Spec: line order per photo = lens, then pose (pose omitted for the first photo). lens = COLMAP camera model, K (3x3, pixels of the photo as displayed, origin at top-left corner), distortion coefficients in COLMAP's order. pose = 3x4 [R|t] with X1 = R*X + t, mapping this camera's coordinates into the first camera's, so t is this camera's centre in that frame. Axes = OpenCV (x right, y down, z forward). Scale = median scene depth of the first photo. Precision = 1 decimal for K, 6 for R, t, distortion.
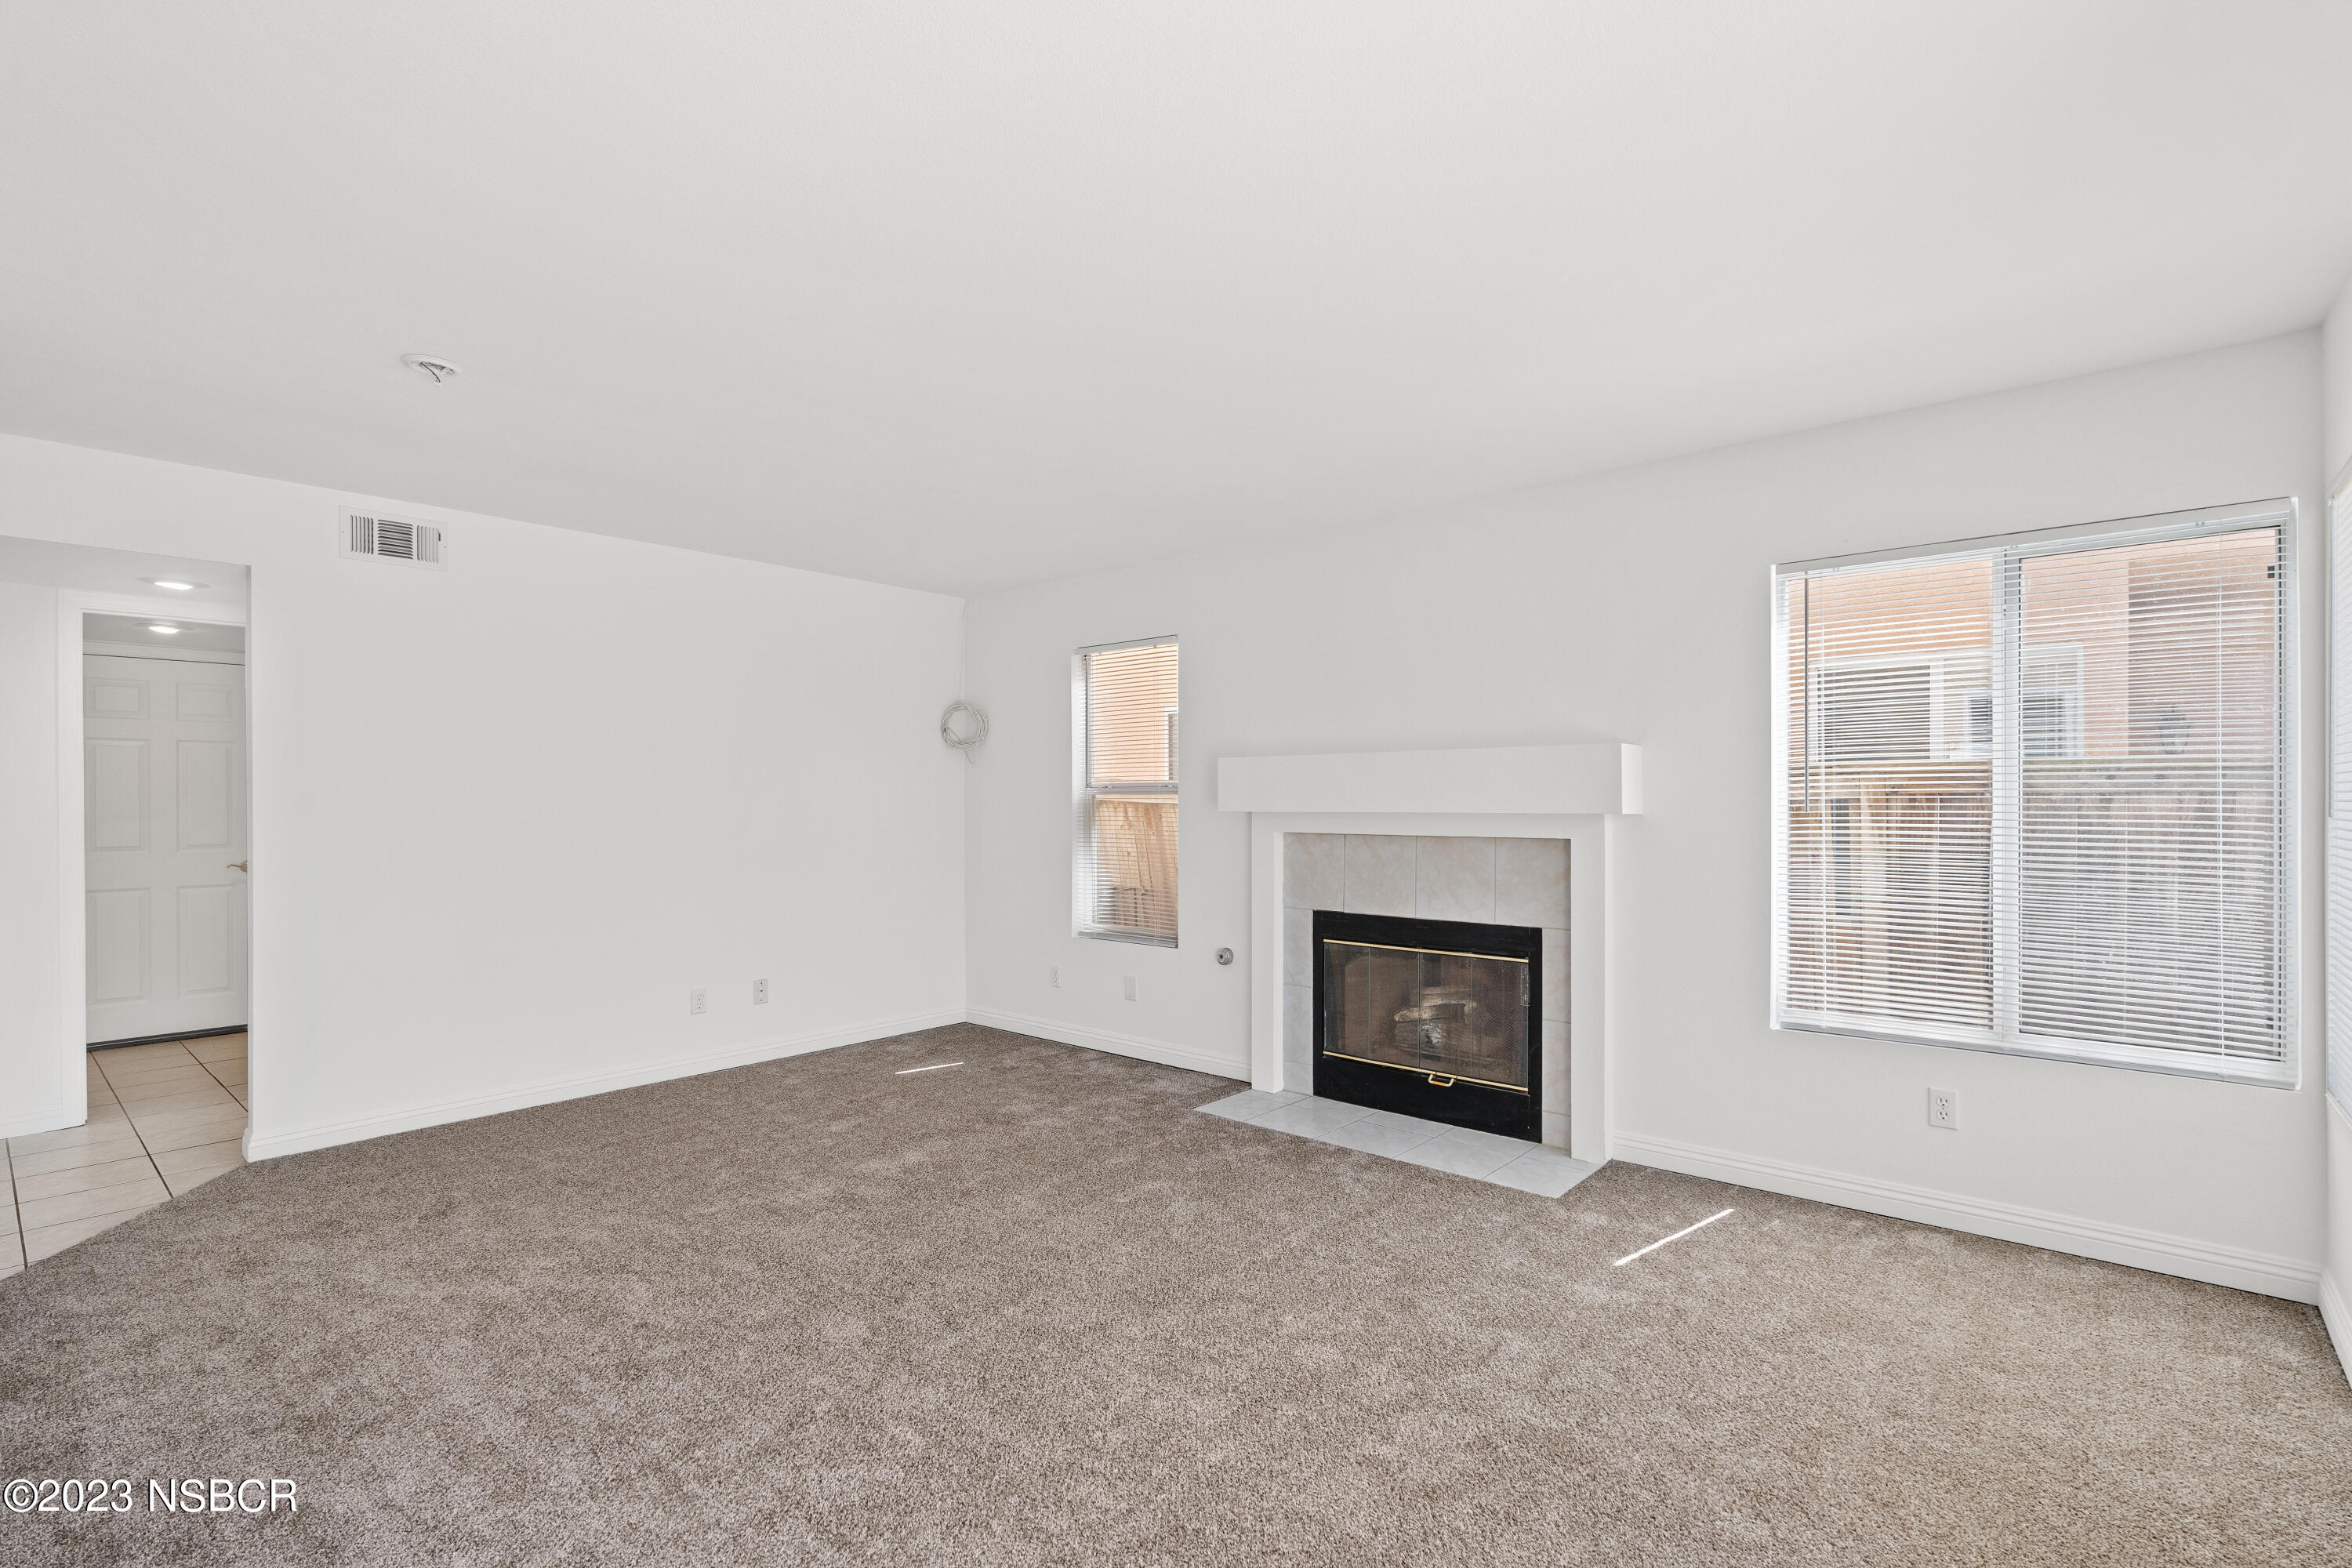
lens RADIAL K [[1082.3, 0, 1160.8], [0, 1082.3, 795.1], [0, 0, 1]] dist [-0.000763, -0.000501]
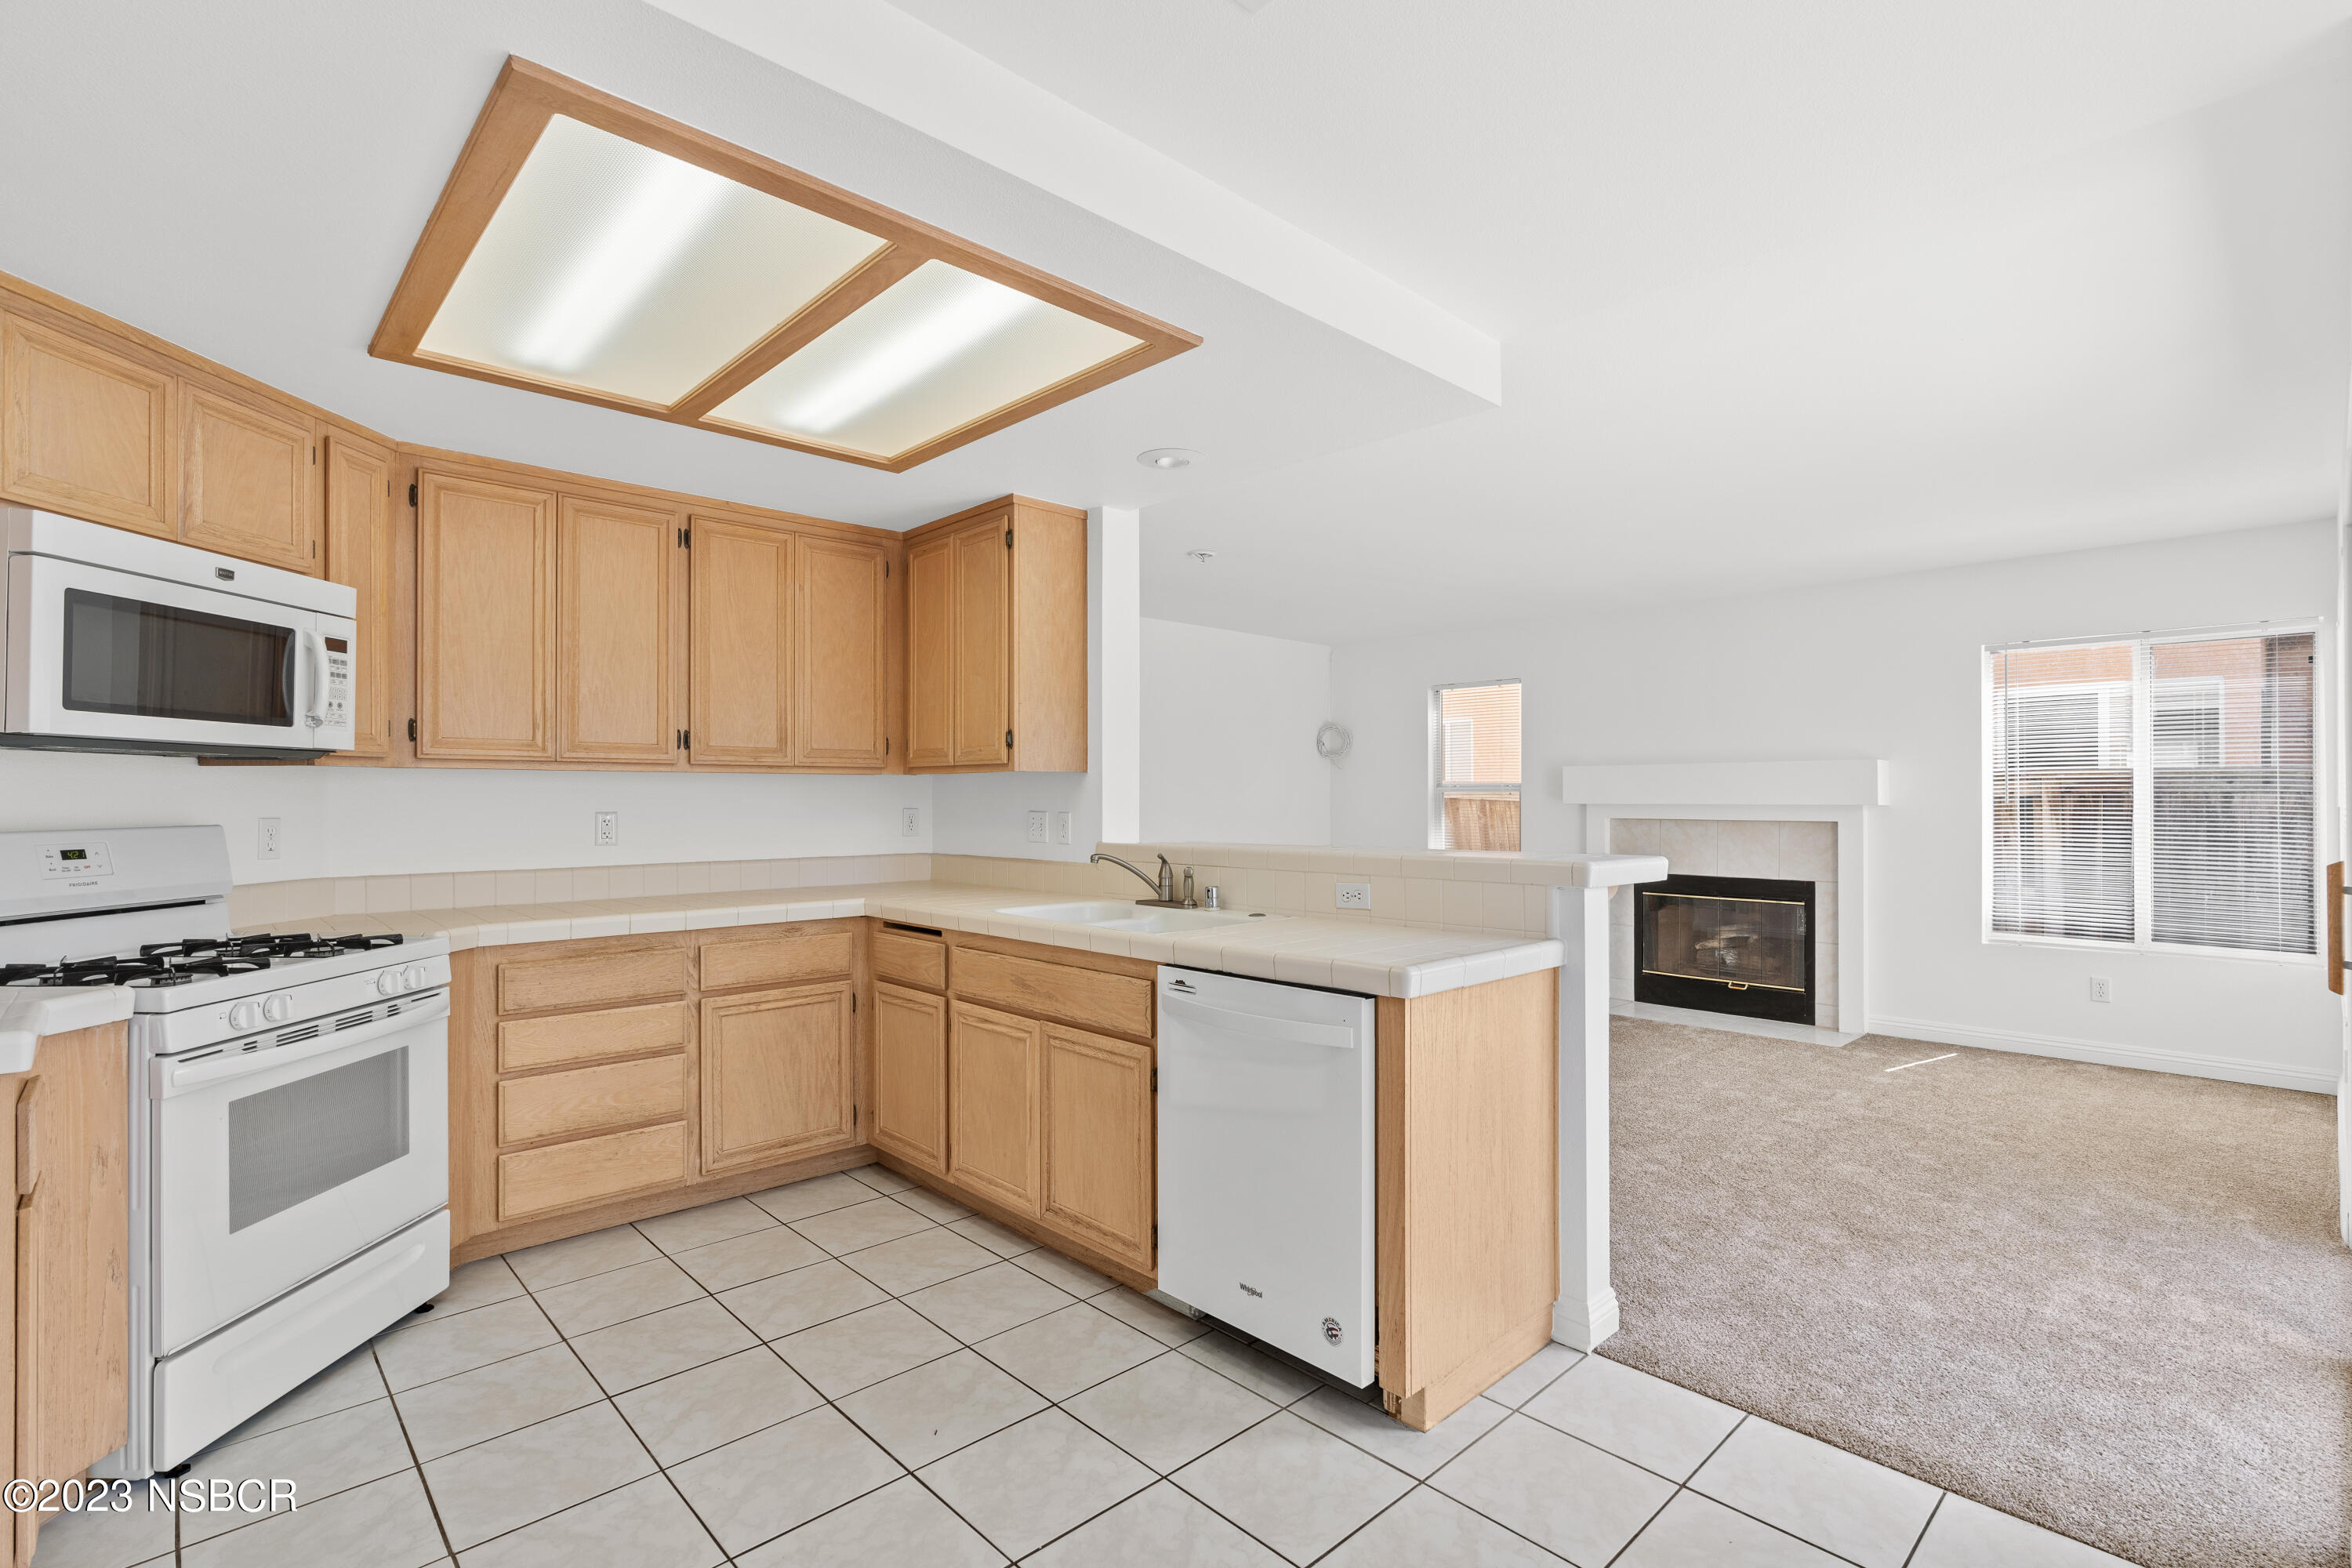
lens RADIAL K [[1082.3, 0, 1175.3], [0, 1082.3, 788.8], [0, 0, 1]] dist [-0.000763, -0.000501]
pose [[0.995544, 0.003186, -0.094249, -0.356454], [-0.003528, 0.999988, -0.003469, 0.002552], [0.094237, 0.003786, 0.995543, -0.526279]]
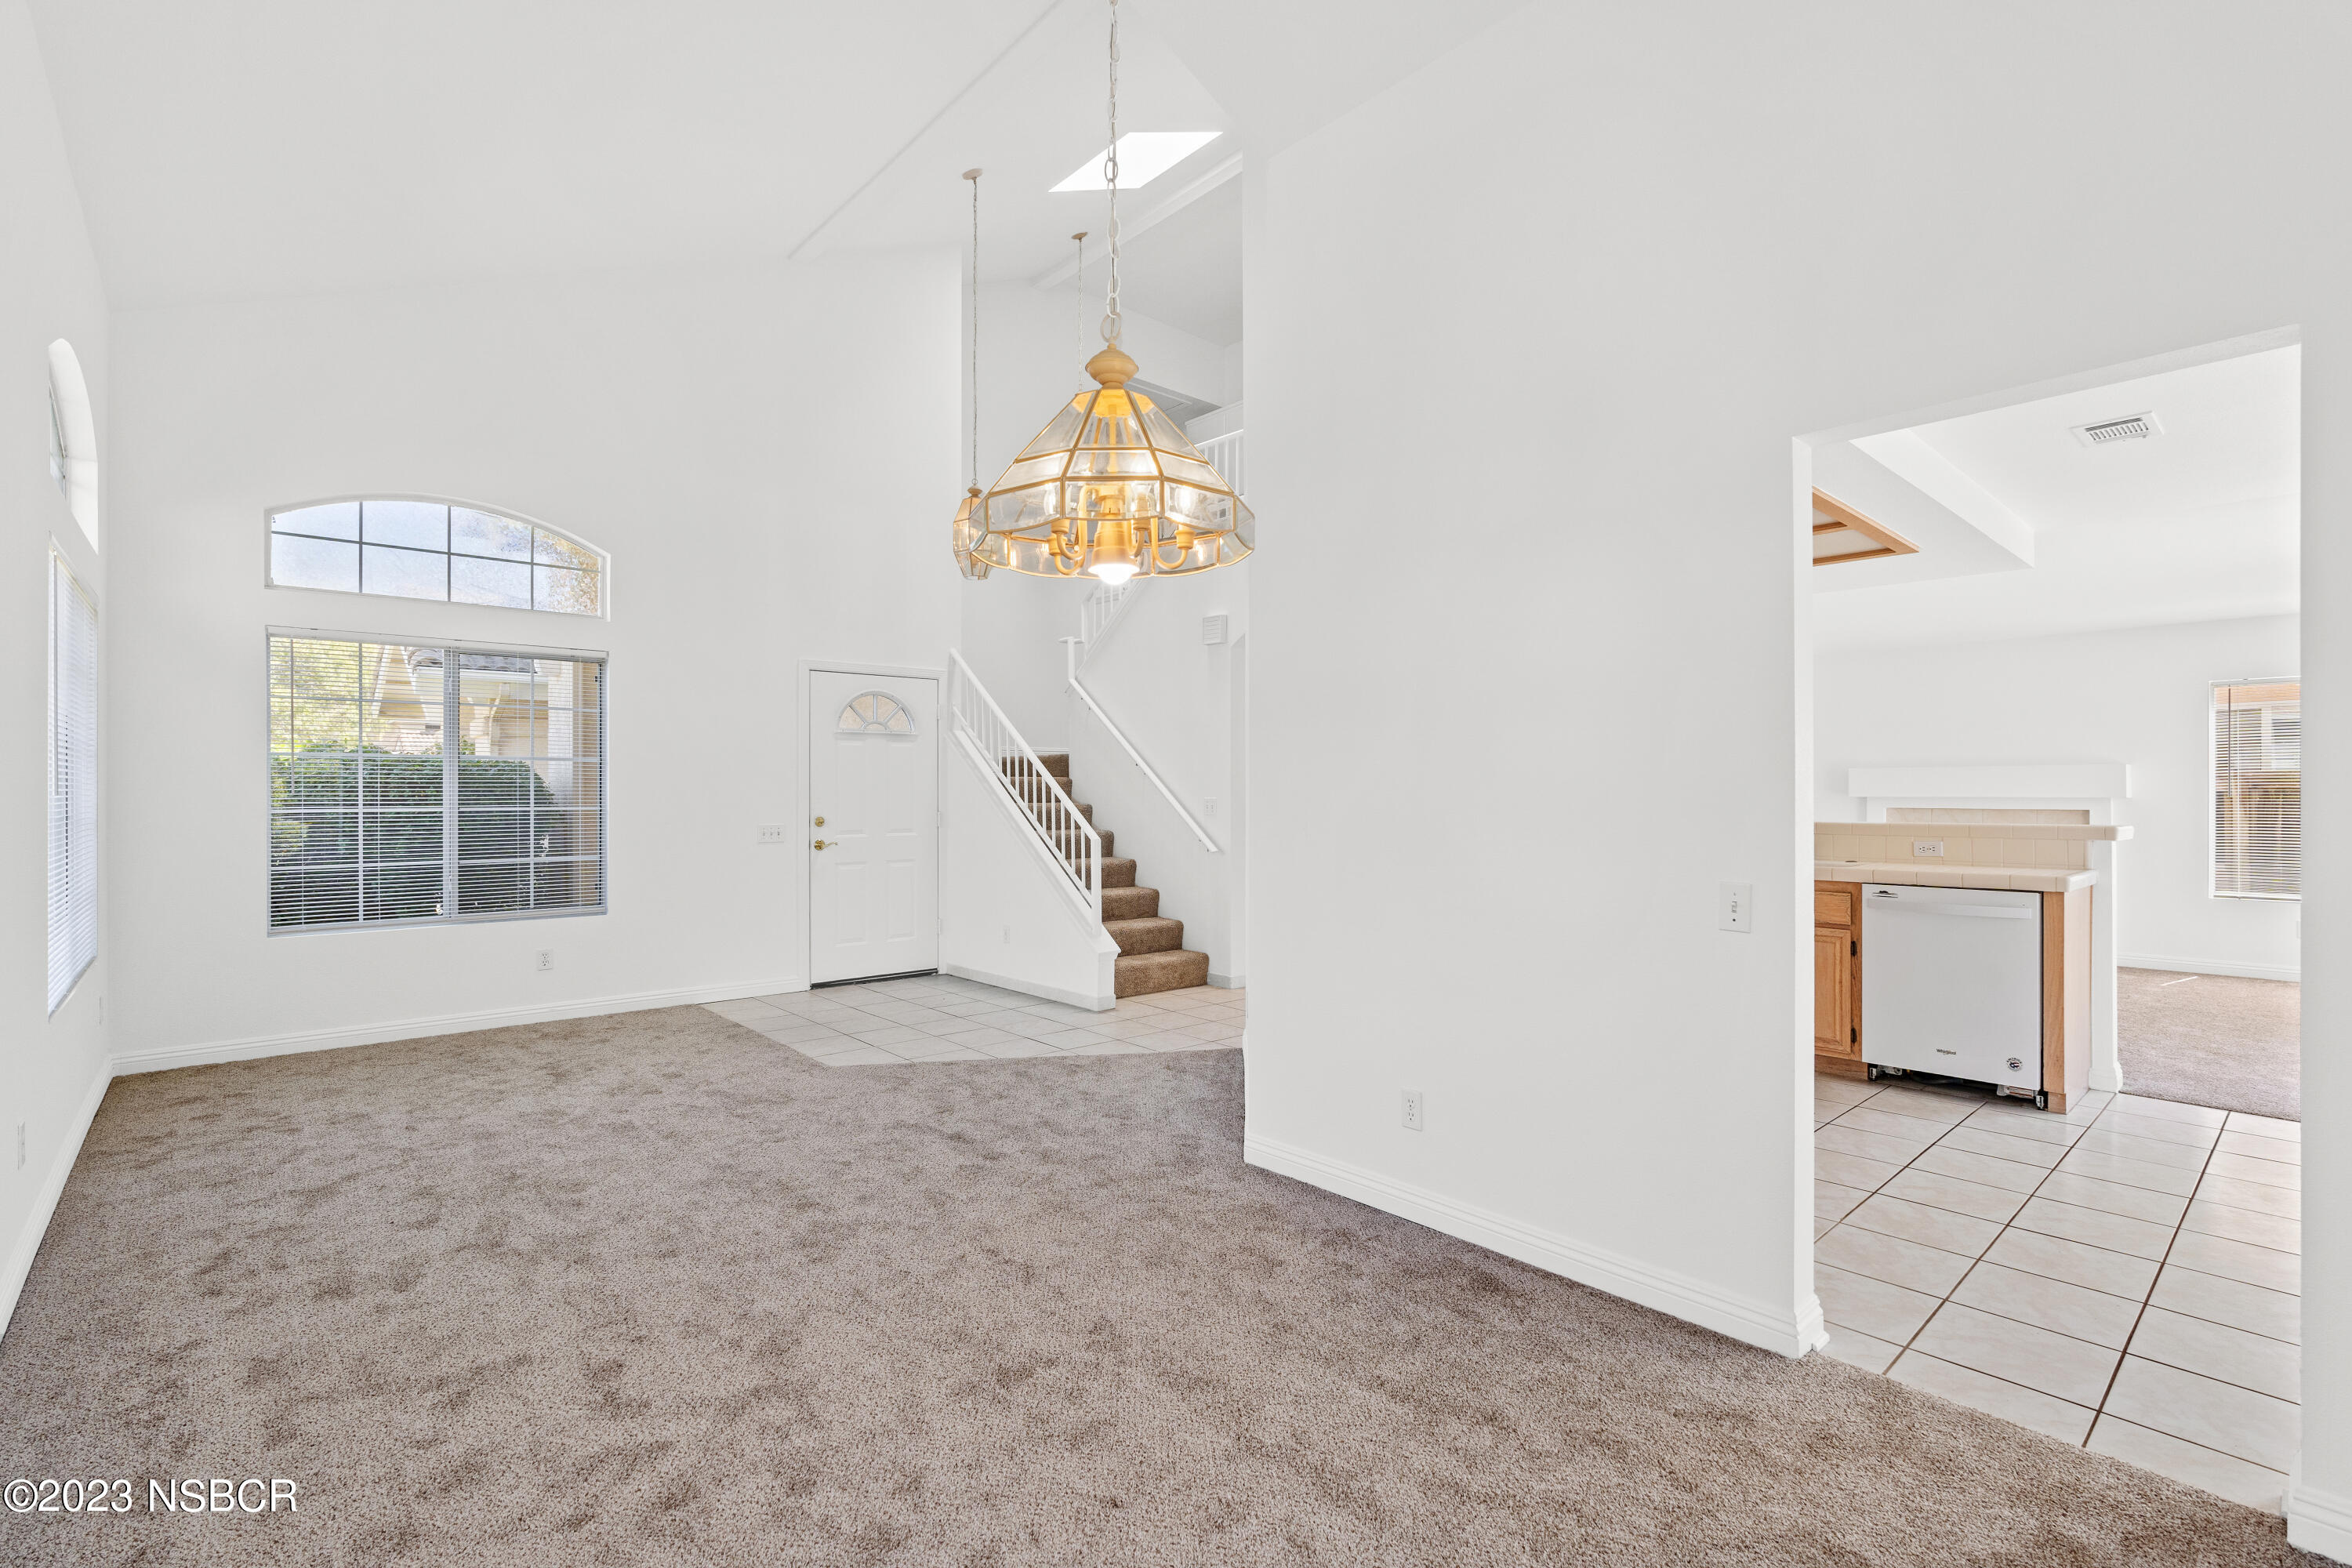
lens RADIAL K [[1082.3, 0, 1178.0], [0, 1082.3, 790.8], [0, 0, 1]] dist [-0.000763, -0.000501]
pose [[0.993587, 0.005601, -0.112932, -0.968691], [-0.005302, 0.999982, 0.002951, 0.006116], [0.112947, -0.002333, 0.993598, -1.071016]]
